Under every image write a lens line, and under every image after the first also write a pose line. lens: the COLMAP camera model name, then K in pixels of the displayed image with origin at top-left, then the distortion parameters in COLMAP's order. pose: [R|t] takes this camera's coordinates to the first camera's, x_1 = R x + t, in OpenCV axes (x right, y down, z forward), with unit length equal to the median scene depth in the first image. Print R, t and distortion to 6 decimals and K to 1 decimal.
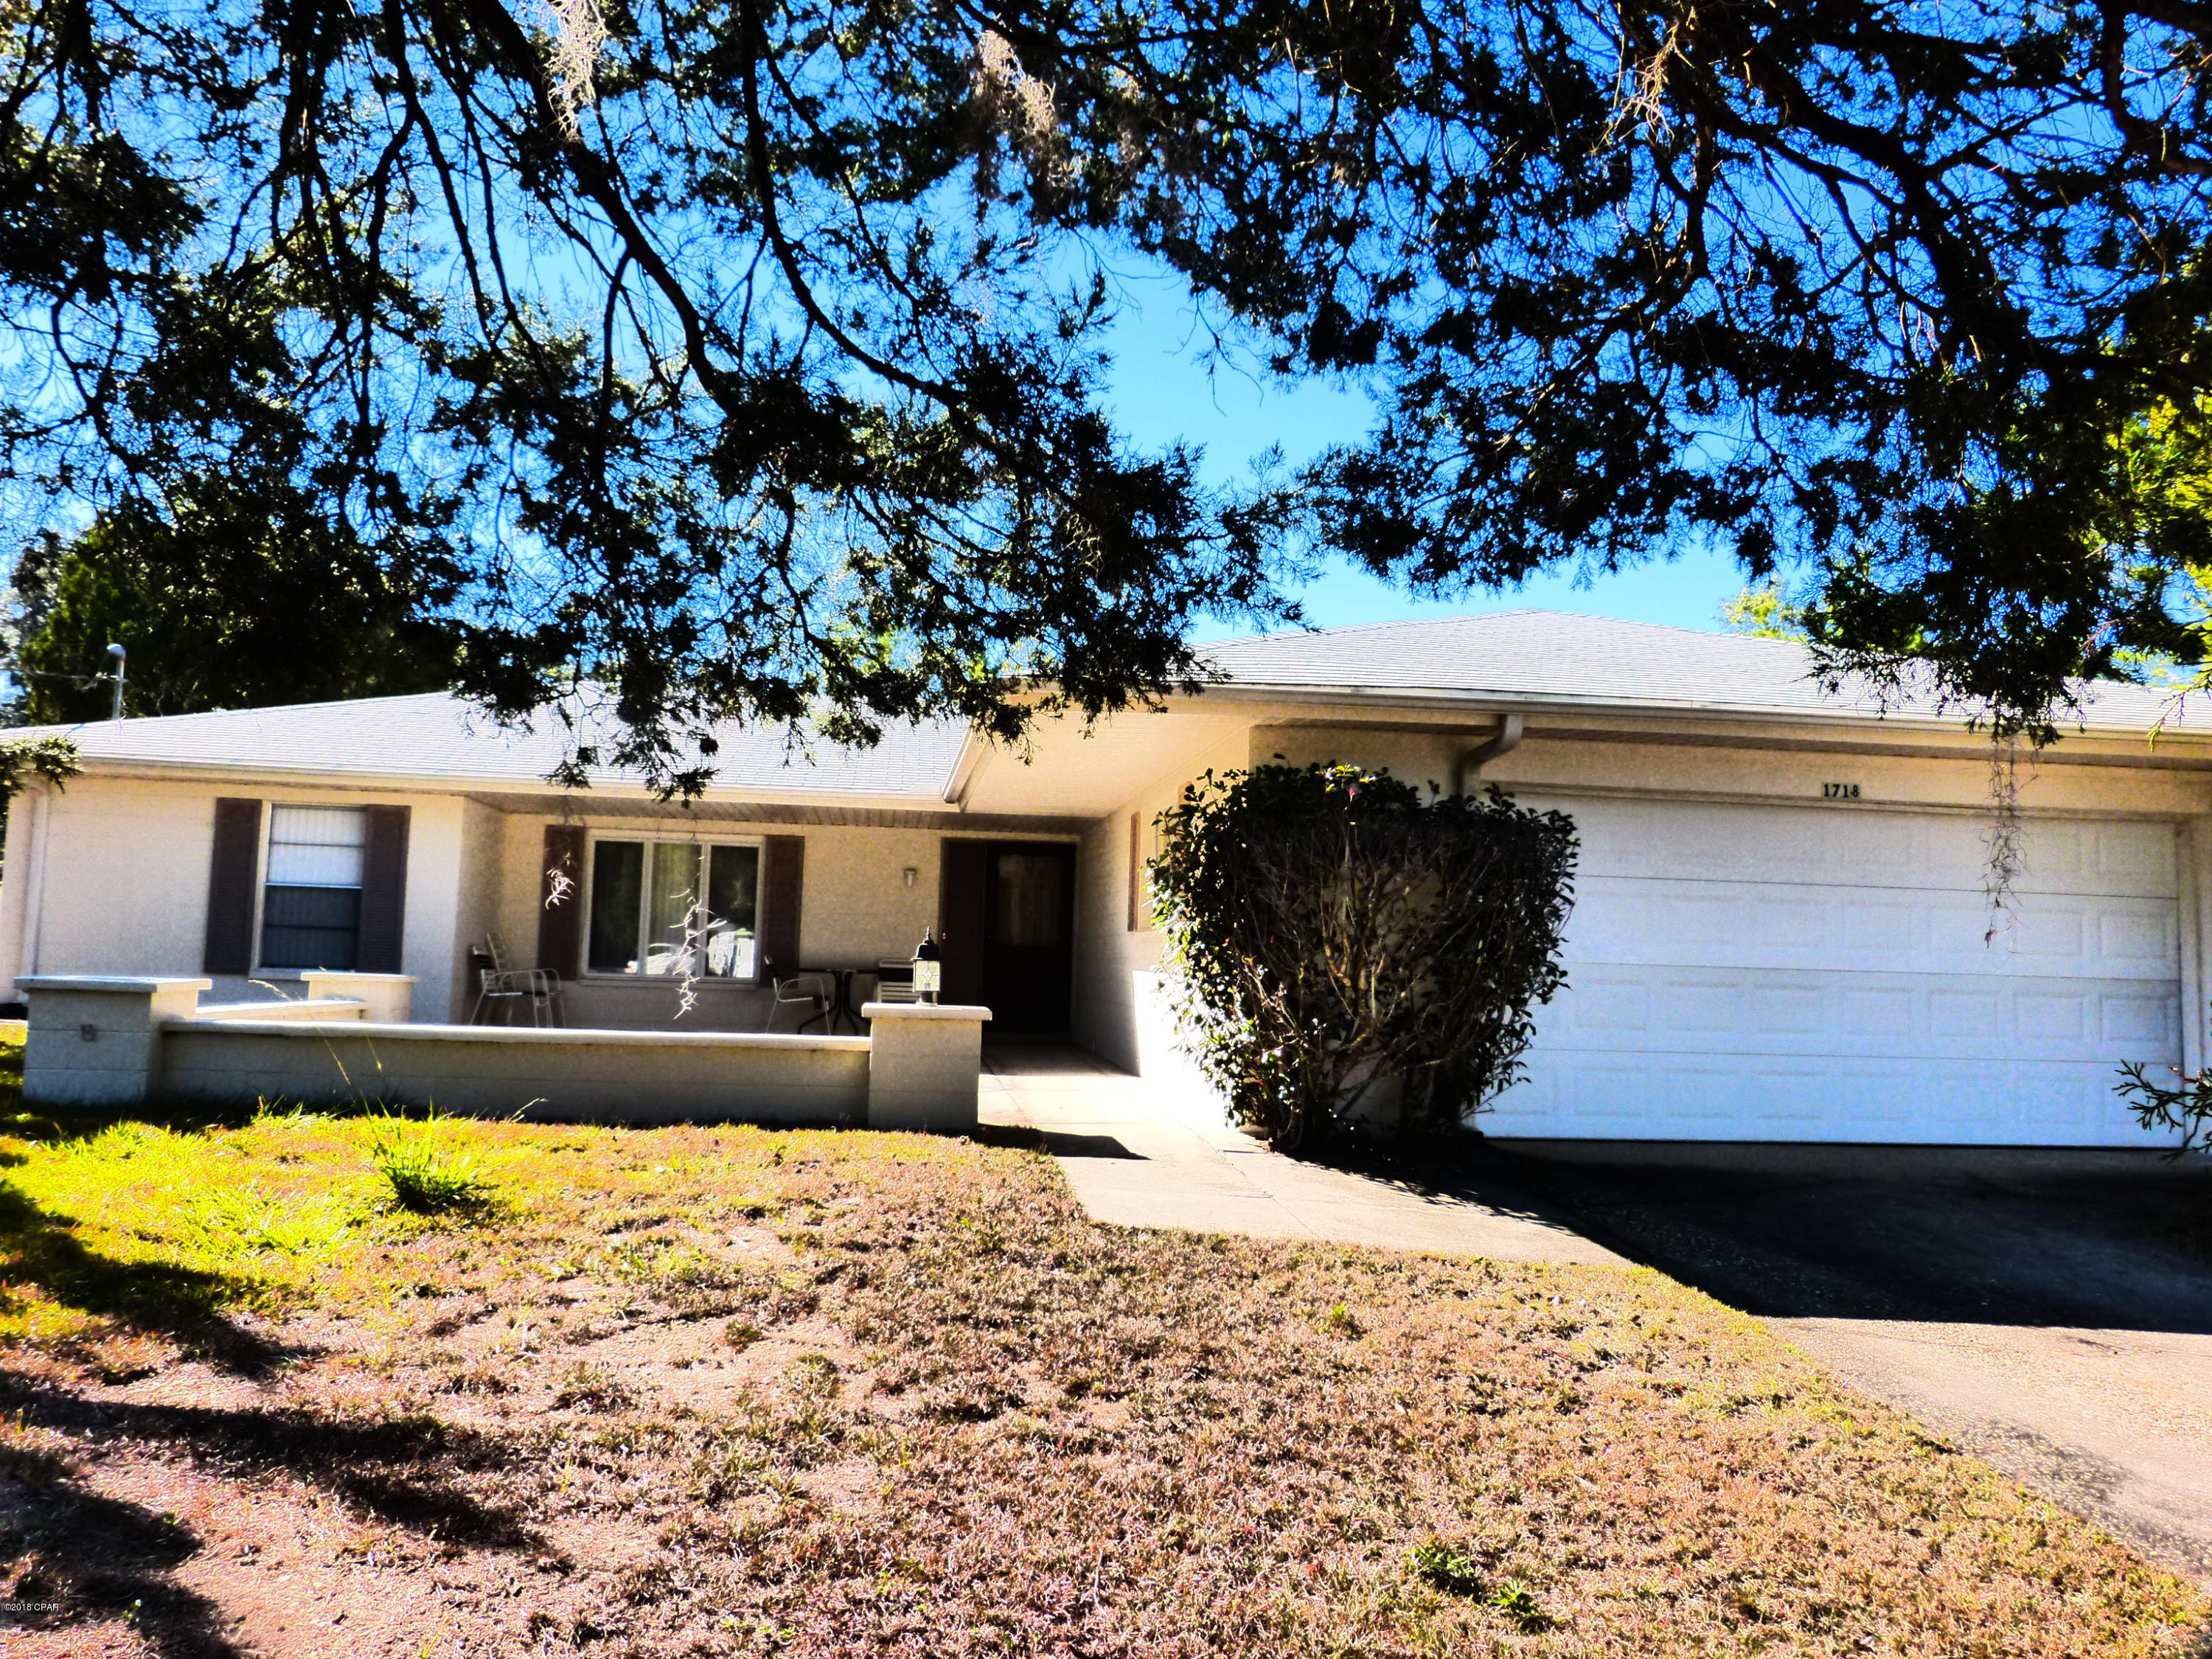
lens RADIAL K [[1652.2, 0, 1106.2], [0, 1652.2, 838.7], [0, 0, 1]] dist [-0.047378, 0.042568]
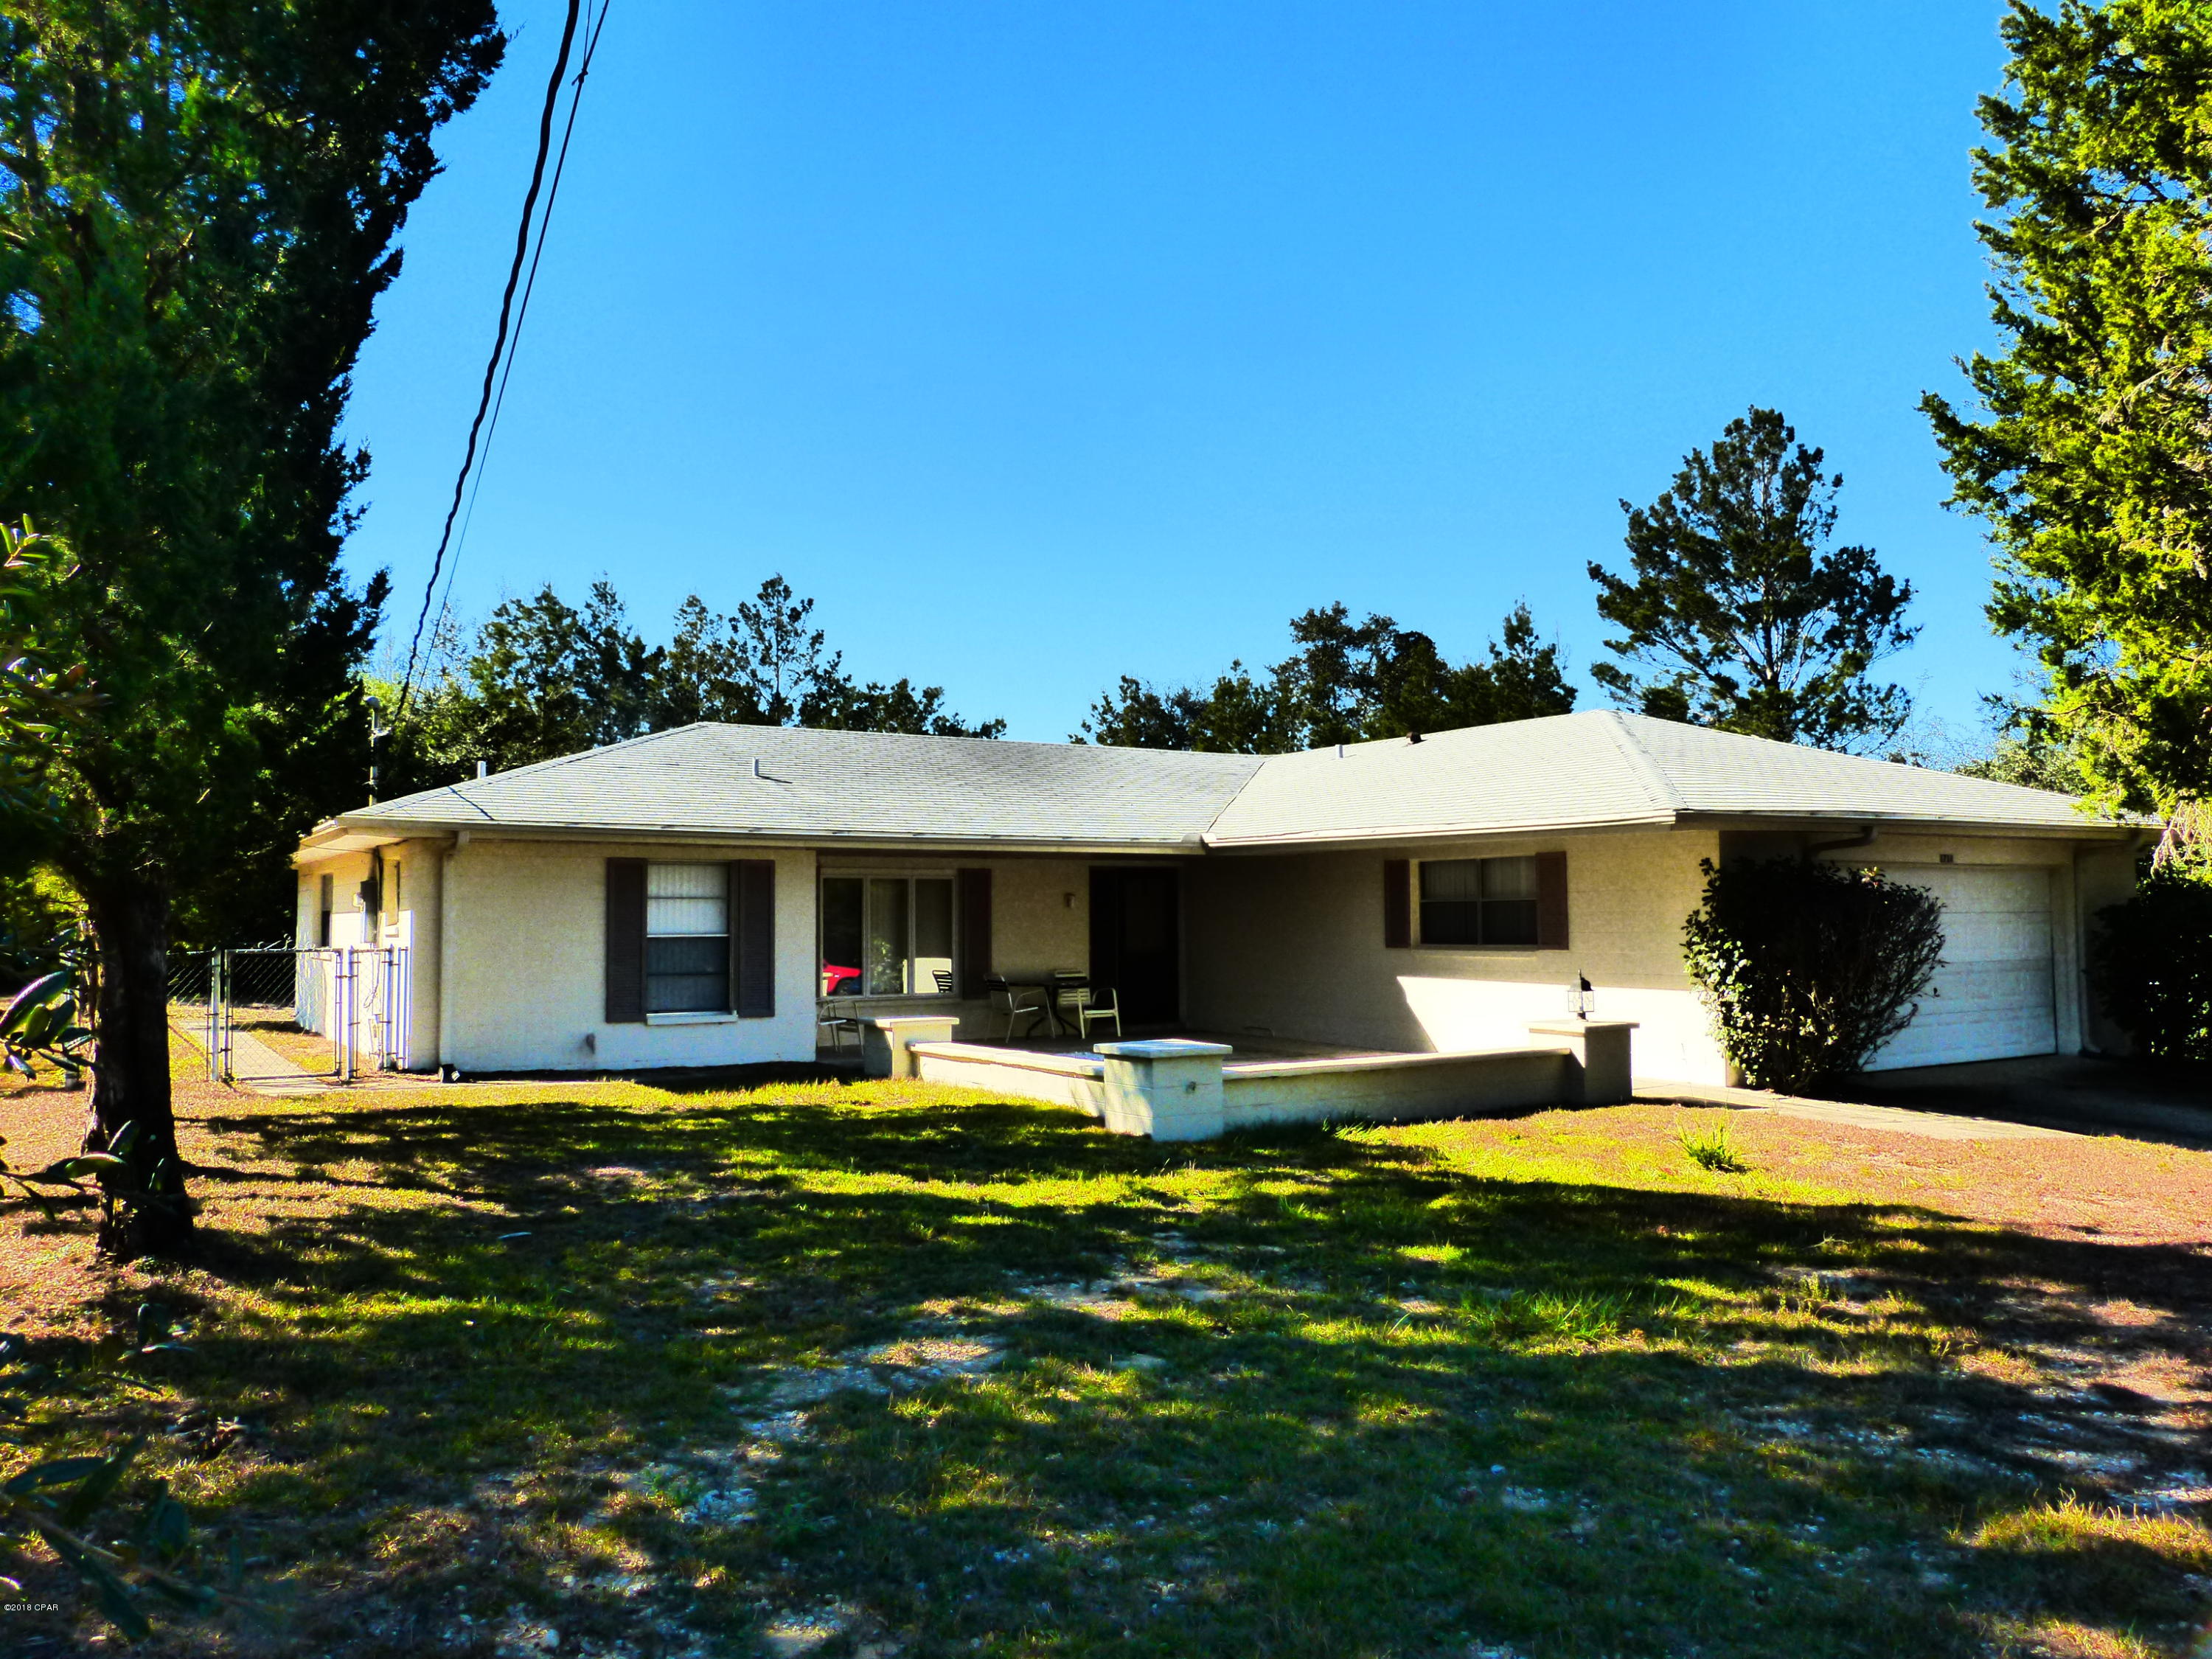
lens RADIAL K [[1652.2, 0, 1103.6], [0, 1652.2, 821.3], [0, 0, 1]] dist [-0.047378, 0.042568]
pose [[0.901990, -0.013974, 0.431530, -0.707771], [0.002640, 0.999636, 0.026853, -0.075994], [-0.431748, -0.023082, 0.901699, -0.104120]]
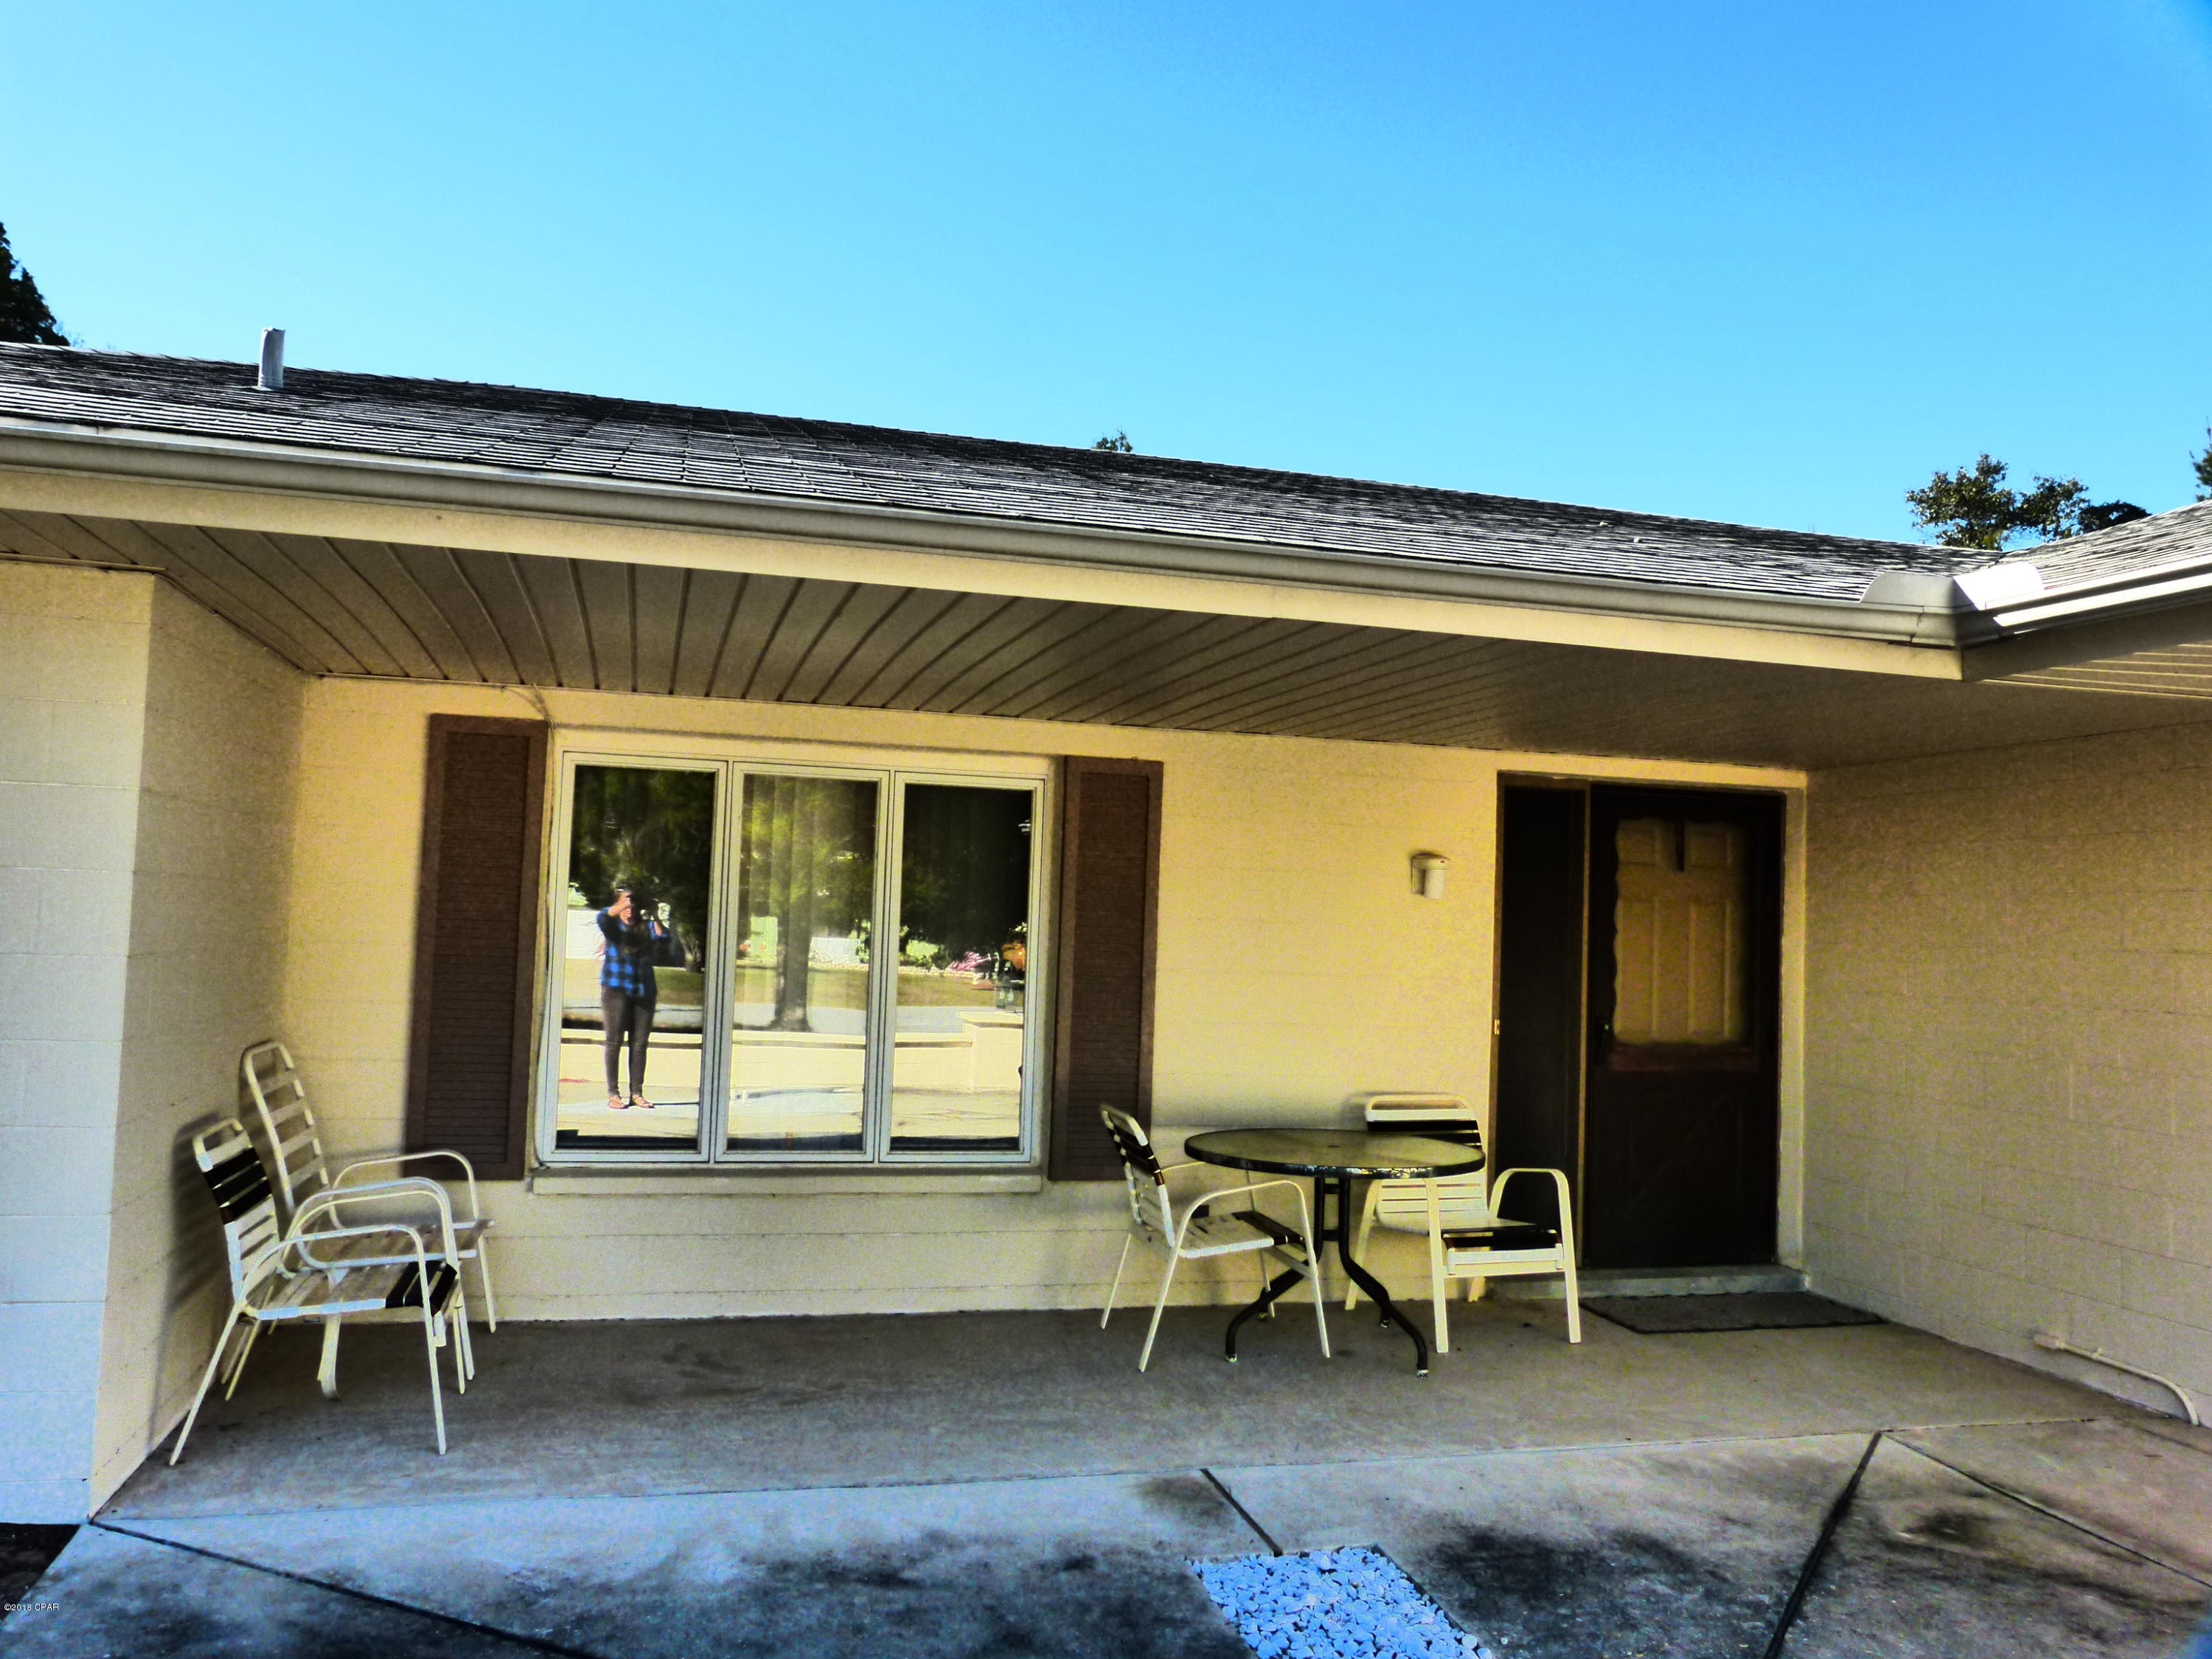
lens RADIAL K [[1652.2, 0, 1111.6], [0, 1652.2, 827.3], [0, 0, 1]] dist [-0.047378, 0.042568]
pose [[0.989019, 0.010721, 0.147399, -0.285905], [-0.015994, 0.999272, 0.034630, 0.000848], [-0.146921, -0.036607, 0.988471, 0.735706]]
